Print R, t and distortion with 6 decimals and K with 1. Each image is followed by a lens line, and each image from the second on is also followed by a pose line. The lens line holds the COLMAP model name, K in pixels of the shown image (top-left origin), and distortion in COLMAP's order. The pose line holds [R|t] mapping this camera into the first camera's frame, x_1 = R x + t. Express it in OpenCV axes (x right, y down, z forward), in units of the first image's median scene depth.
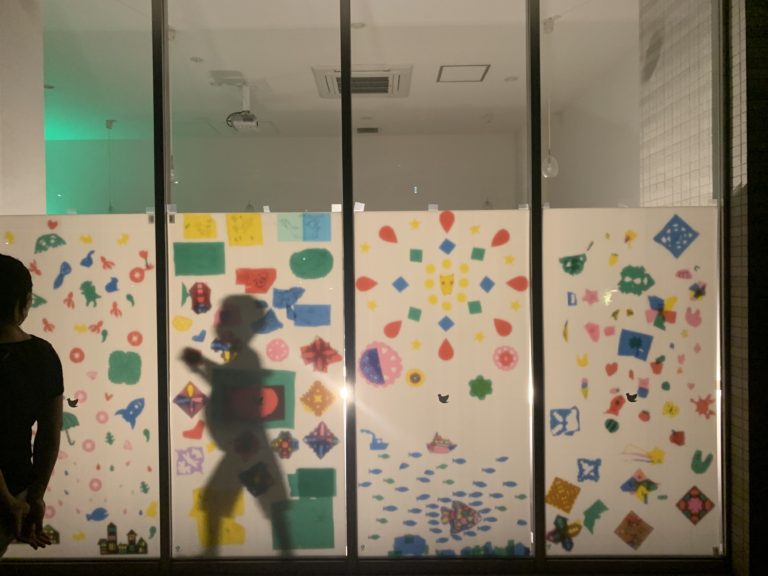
lens RADIAL K [[576.3, 0, 383.7], [0, 576.3, 286.4], [0, 0, 1]] dist [0.026093, 0.000987]
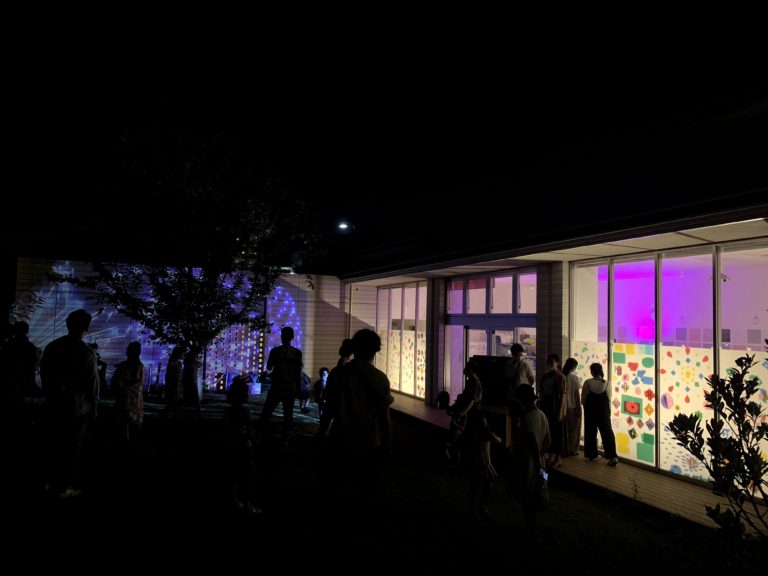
lens RADIAL K [[576.3, 0, 380.0], [0, 576.3, 284.6], [0, 0, 1]] dist [0.026093, 0.000987]
pose [[0.380972, -0.042087, -0.923628, 2.094933], [-0.036182, 0.997520, -0.060378, -0.207796], [0.923878, 0.056421, 0.378505, -1.391286]]
